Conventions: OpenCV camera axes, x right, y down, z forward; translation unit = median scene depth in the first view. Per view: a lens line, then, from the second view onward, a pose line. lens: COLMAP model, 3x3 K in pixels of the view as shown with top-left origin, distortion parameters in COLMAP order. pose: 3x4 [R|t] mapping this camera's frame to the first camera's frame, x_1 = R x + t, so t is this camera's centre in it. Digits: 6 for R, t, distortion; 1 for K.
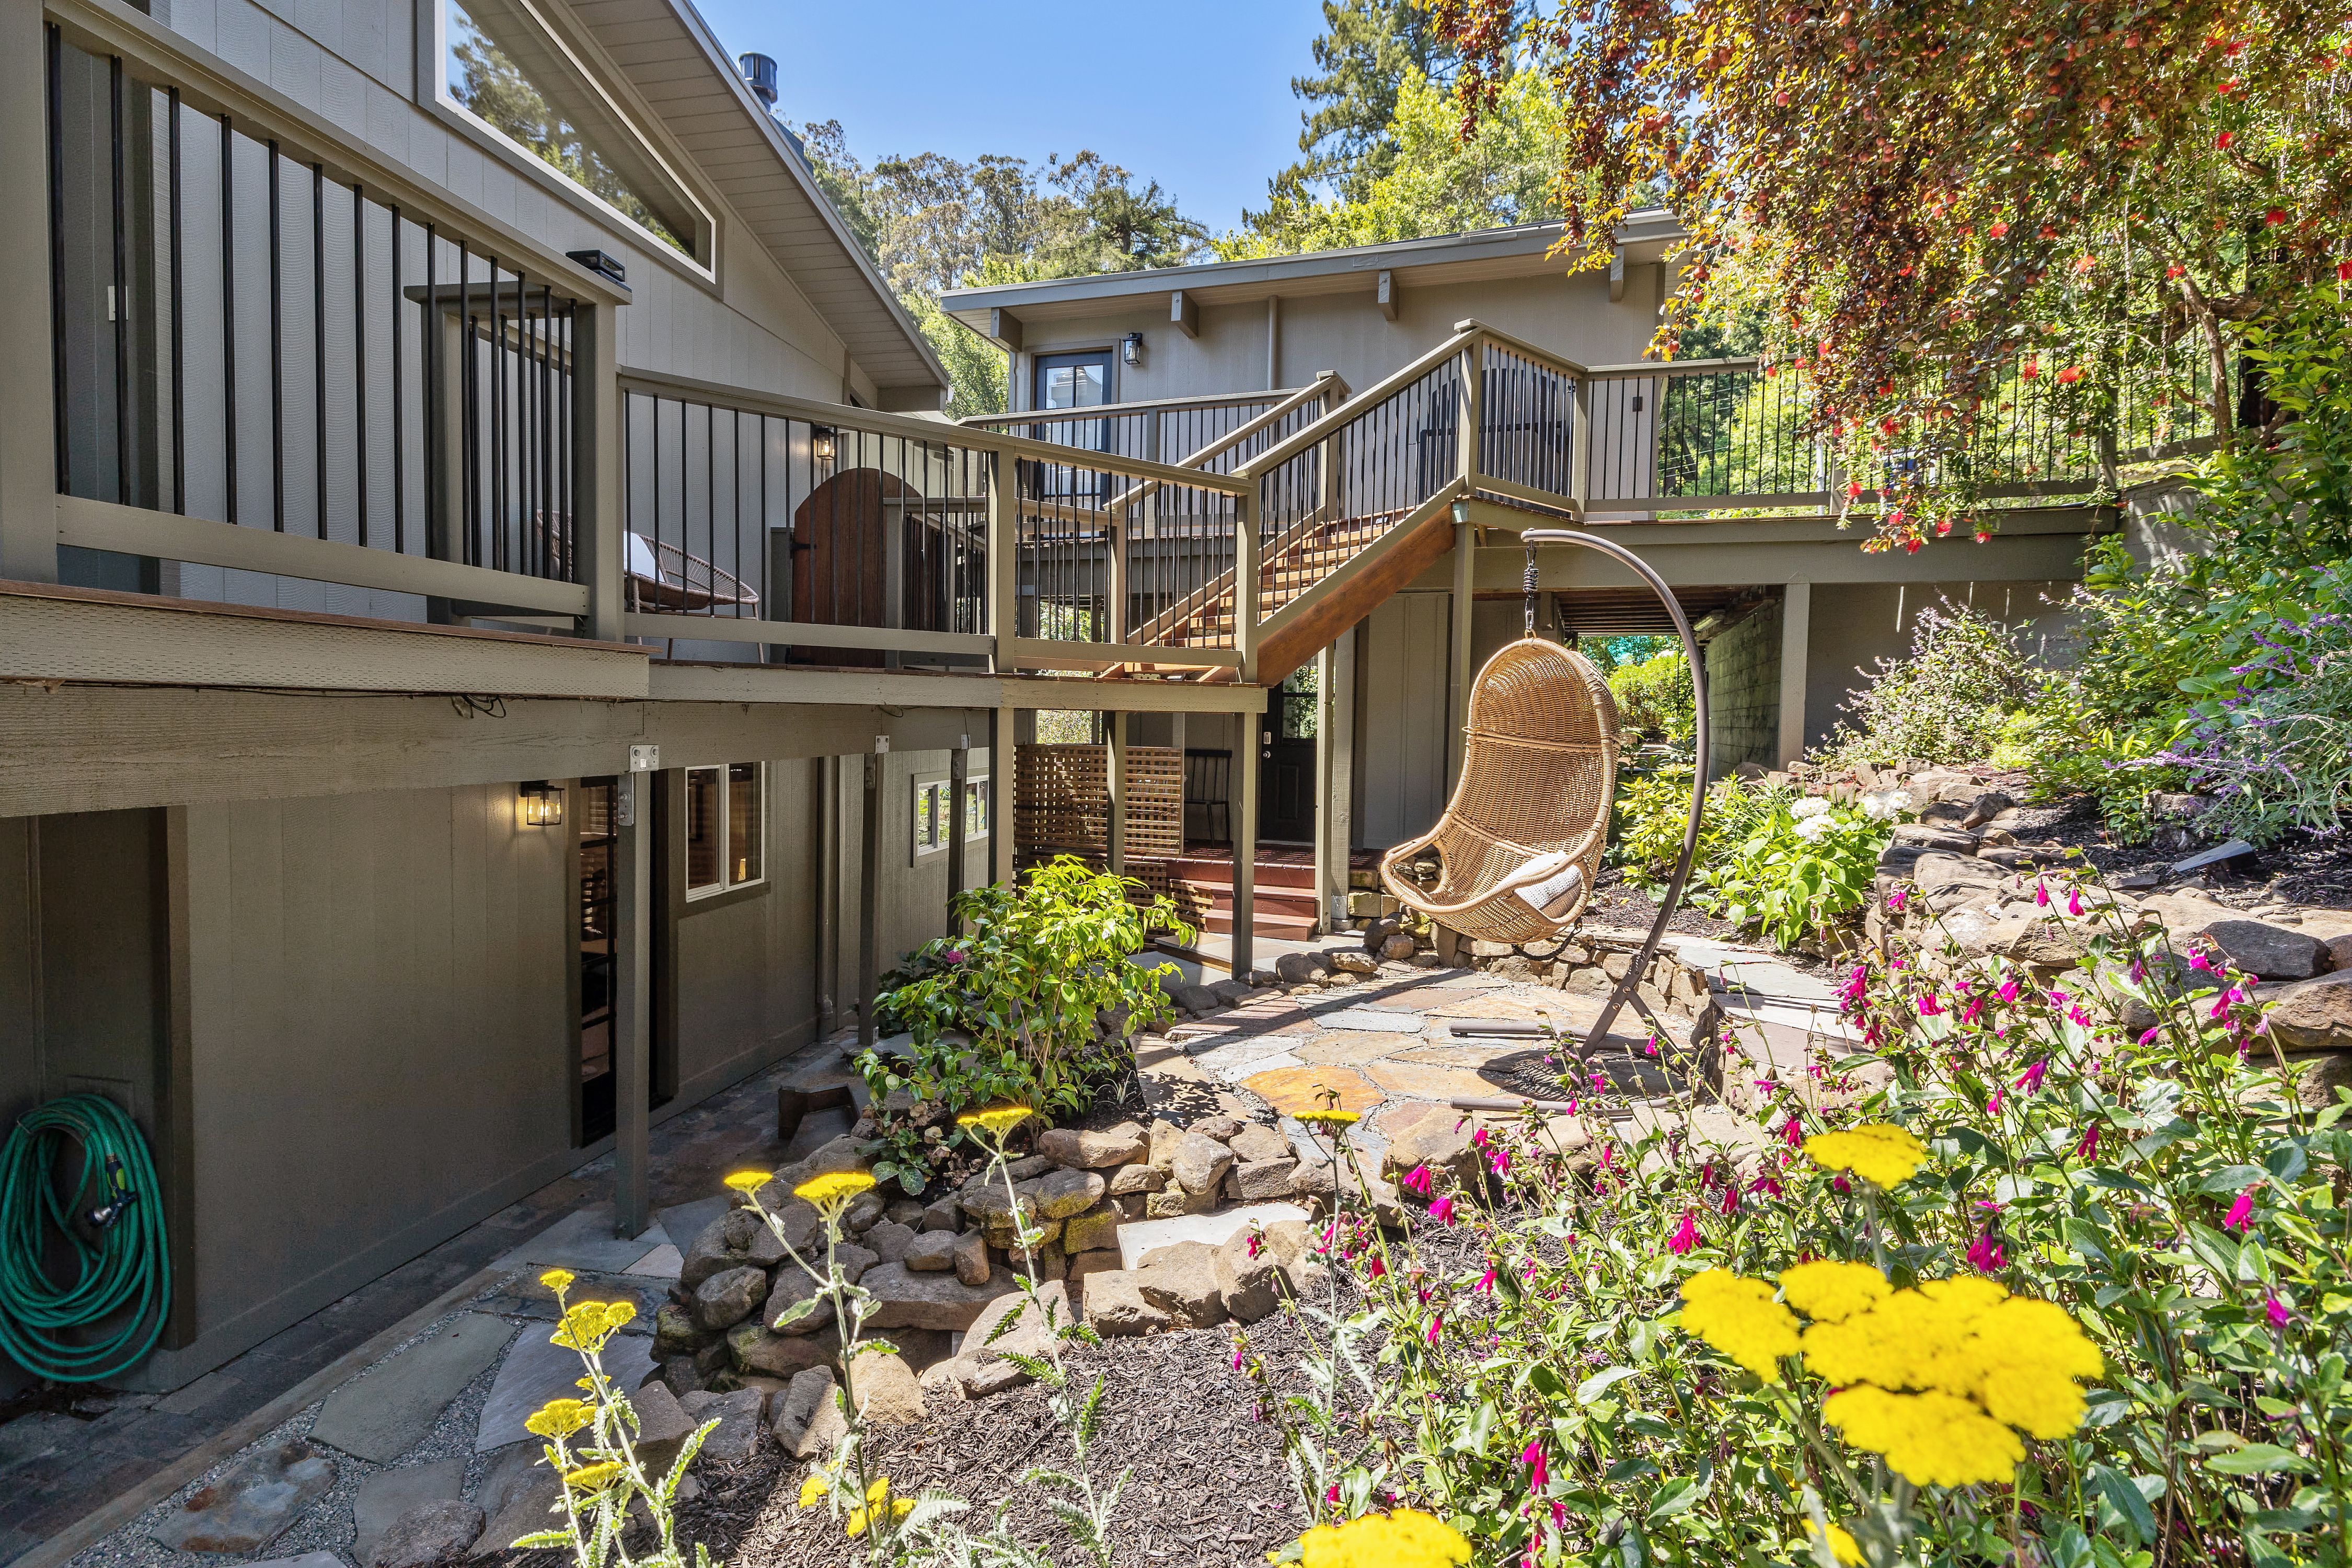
lens RADIAL K [[1050.3, 0, 1176.0], [0, 1050.3, 784.0], [0, 0, 1]] dist [0.002507, 0.000212]
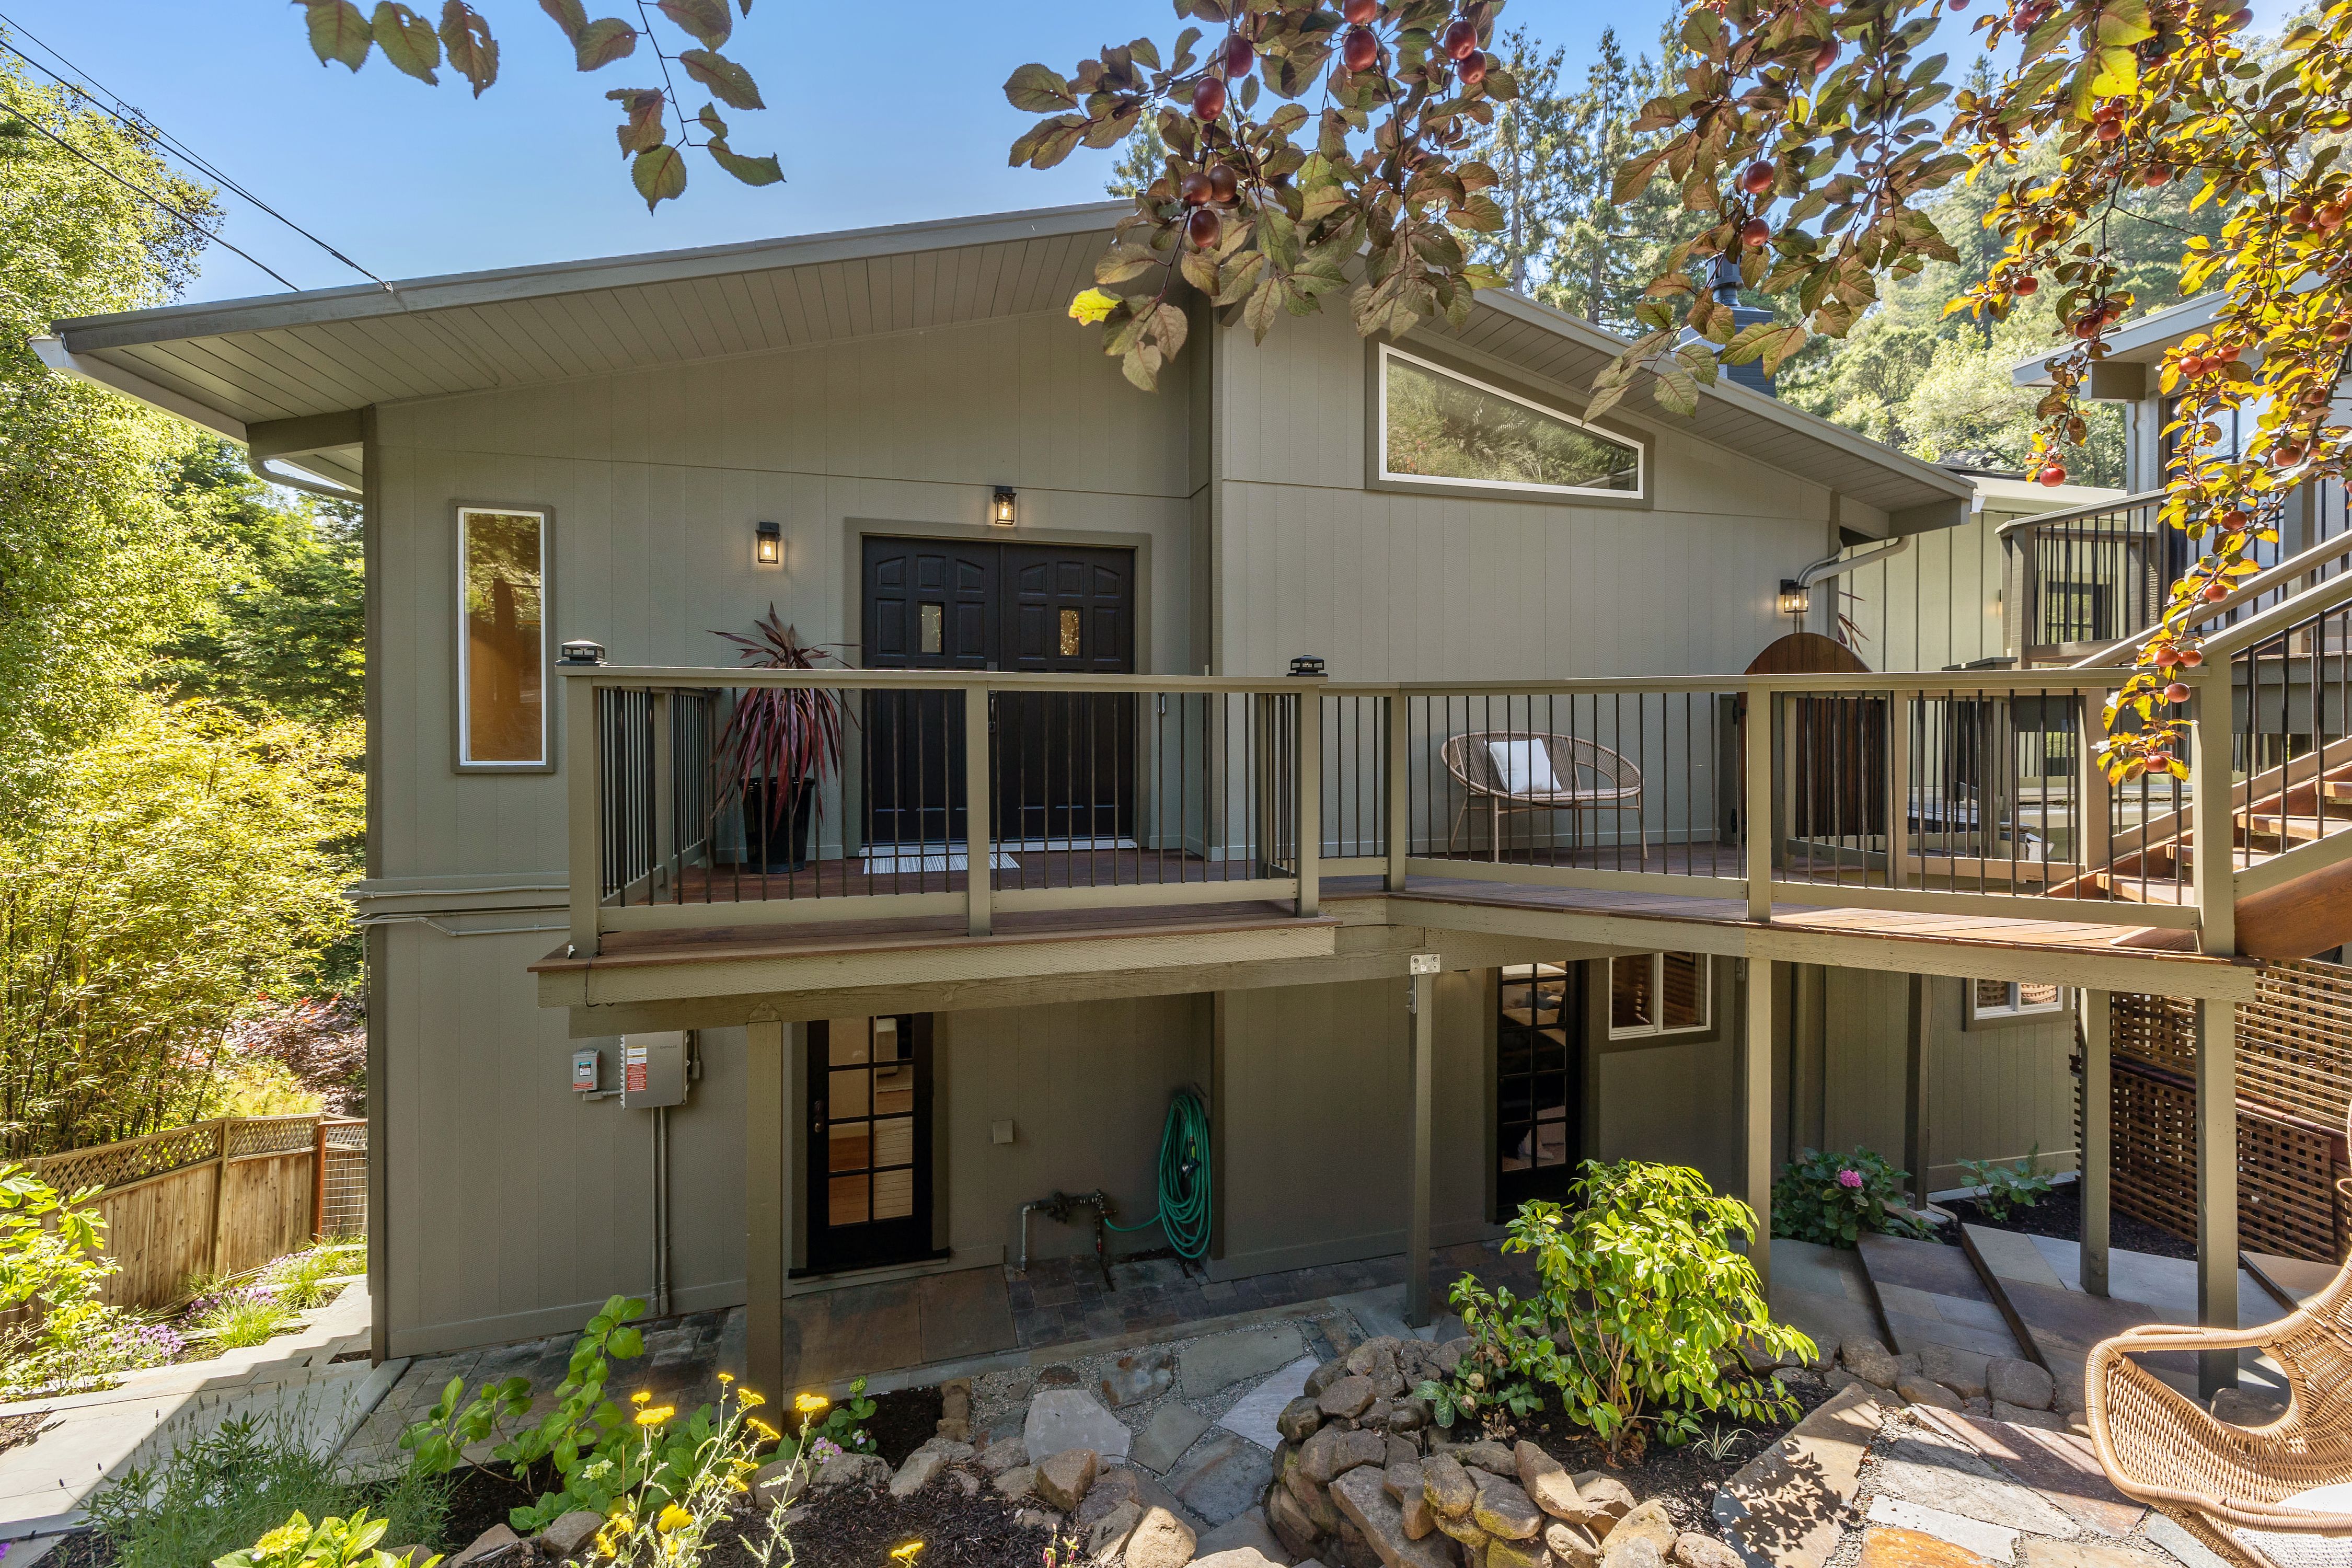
lens RADIAL K [[980.5, 0, 1176.0], [0, 980.5, 784.0], [0, 0, 1]] dist [-0.000702, -0.000660]
pose [[0.471275, 0.020511, -0.881748, 0.413048], [-0.059662, 0.998181, -0.008668, -0.217493], [0.879966, 0.056692, 0.471641, 0.142482]]
